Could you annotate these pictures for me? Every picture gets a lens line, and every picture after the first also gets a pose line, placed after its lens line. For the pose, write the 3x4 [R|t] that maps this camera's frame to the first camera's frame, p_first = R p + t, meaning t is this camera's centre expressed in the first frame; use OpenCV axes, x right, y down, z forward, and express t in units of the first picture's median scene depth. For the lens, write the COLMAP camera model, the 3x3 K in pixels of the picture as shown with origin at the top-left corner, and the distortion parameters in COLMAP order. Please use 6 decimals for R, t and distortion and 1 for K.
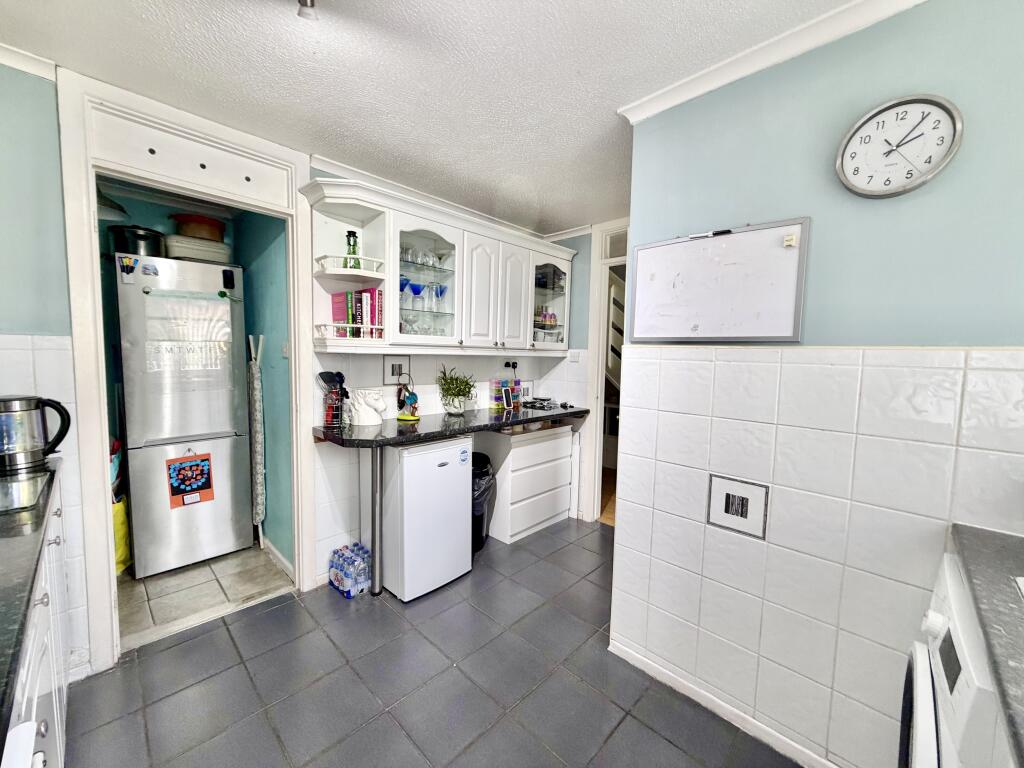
lens RADIAL K [[406.7, 0, 501.6], [0, 406.7, 382.6], [0, 0, 1]] dist [0.000632, -0.000064]
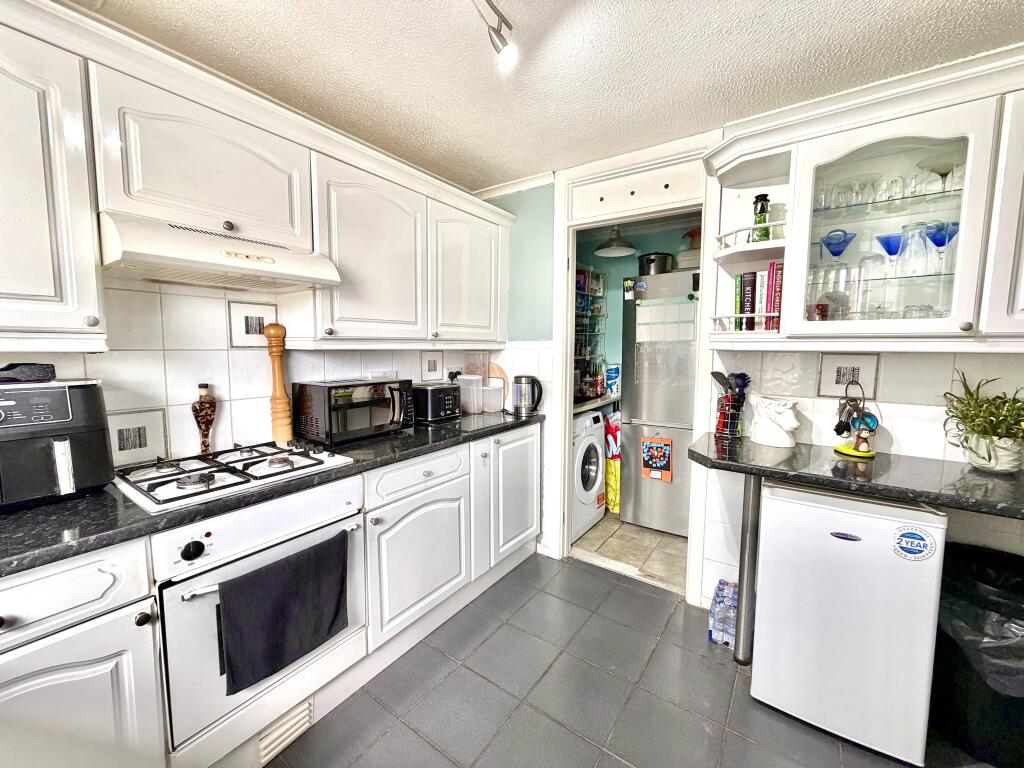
lens RADIAL K [[406.7, 0, 510.6], [0, 406.7, 382.5], [0, 0, 1]] dist [0.000632, -0.000064]
pose [[0.160526, 0.069528, -0.984580, 0.341578], [-0.071335, 0.995725, 0.058685, -0.022382], [0.984450, 0.060815, 0.164799, 0.404113]]
